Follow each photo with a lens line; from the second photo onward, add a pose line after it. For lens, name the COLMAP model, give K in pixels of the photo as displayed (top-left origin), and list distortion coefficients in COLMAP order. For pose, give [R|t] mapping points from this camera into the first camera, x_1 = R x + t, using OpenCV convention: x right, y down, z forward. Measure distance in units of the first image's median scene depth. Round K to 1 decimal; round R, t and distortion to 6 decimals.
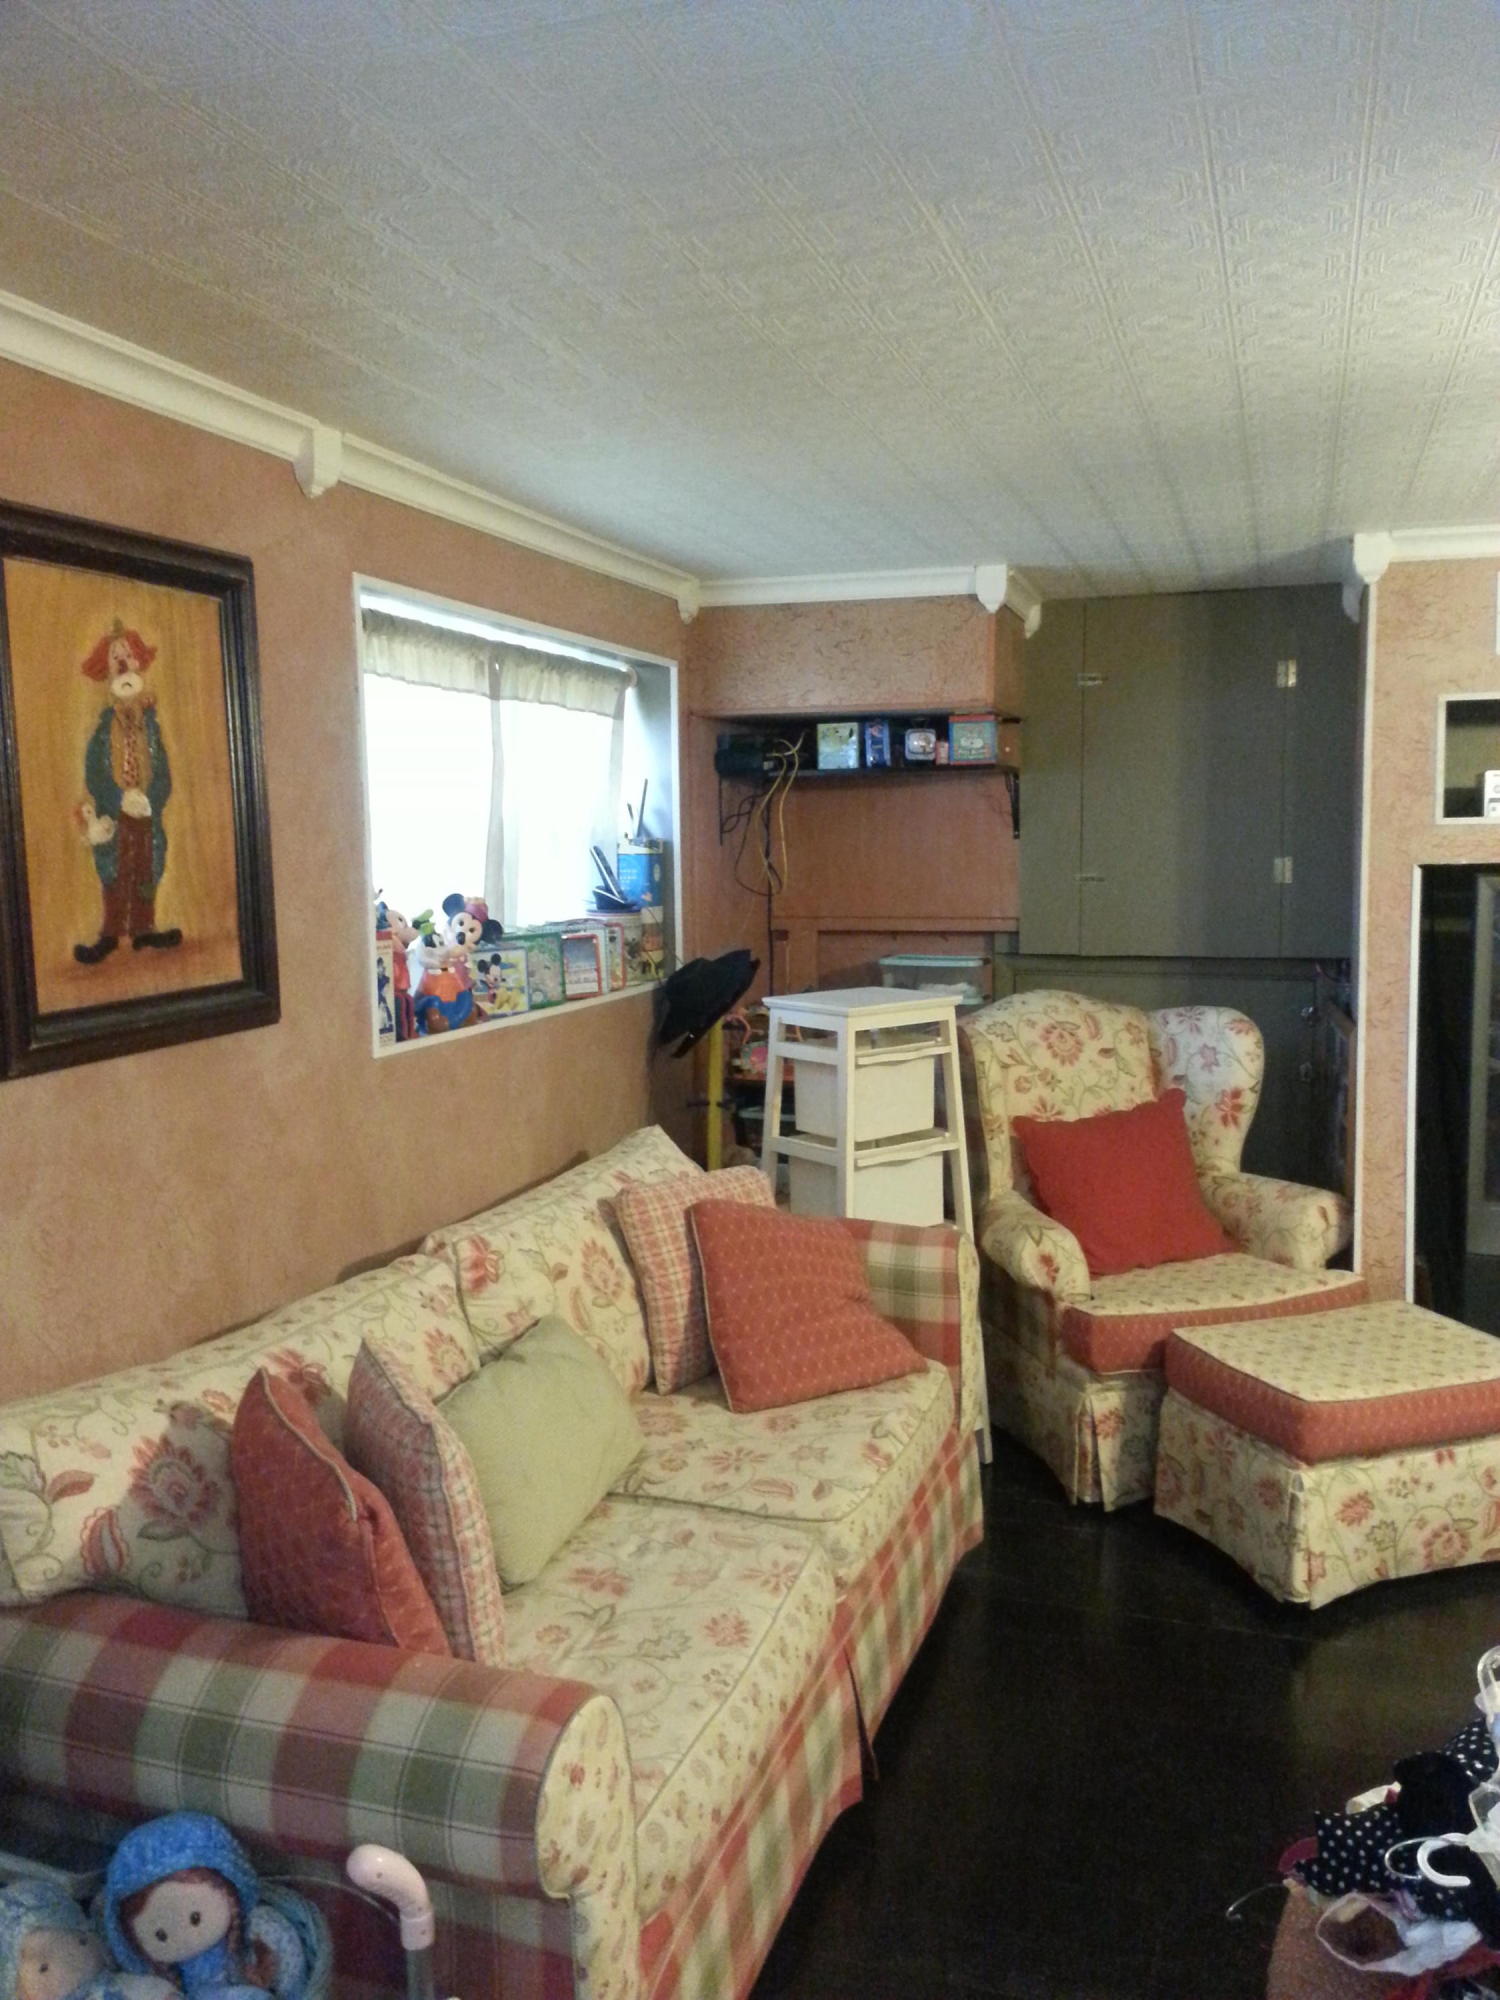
lens RADIAL K [[1585.7, 0, 764.6], [0, 1585.7, 997.4], [0, 0, 1]] dist [0.072050, -0.078711]
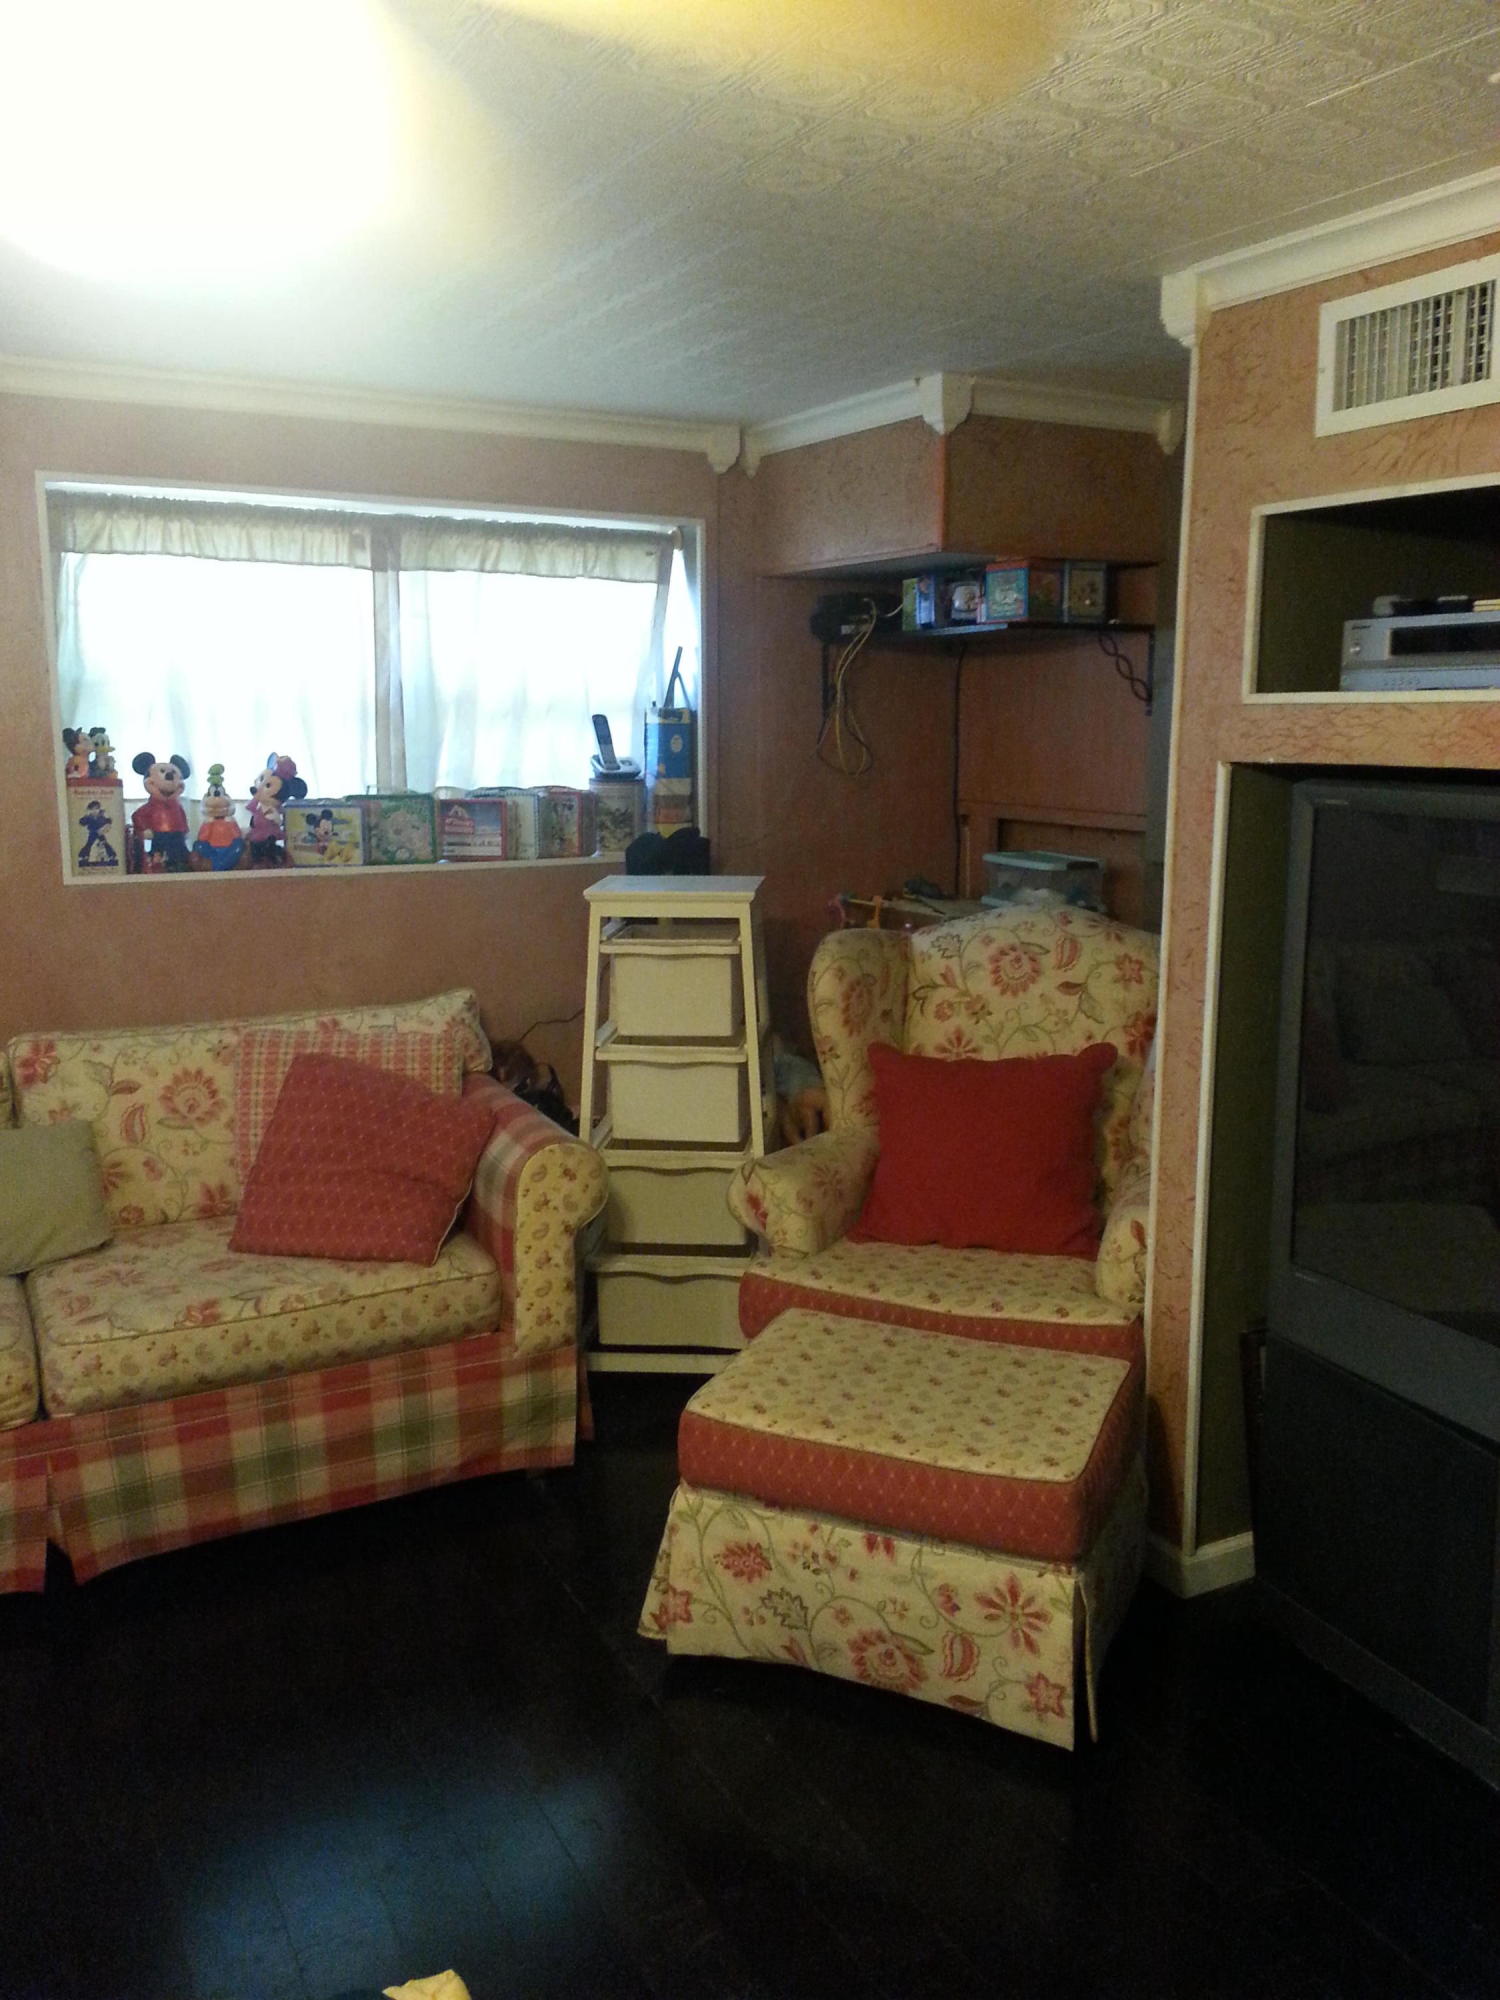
lens RADIAL K [[1585.7, 0, 764.7], [0, 1585.7, 991.6], [0, 0, 1]] dist [0.072050, -0.078711]
pose [[0.736705, 0.132912, -0.663024, 0.743459], [-0.082201, 0.990824, 0.107287, -0.042690], [0.671199, -0.024538, 0.740871, 0.361661]]
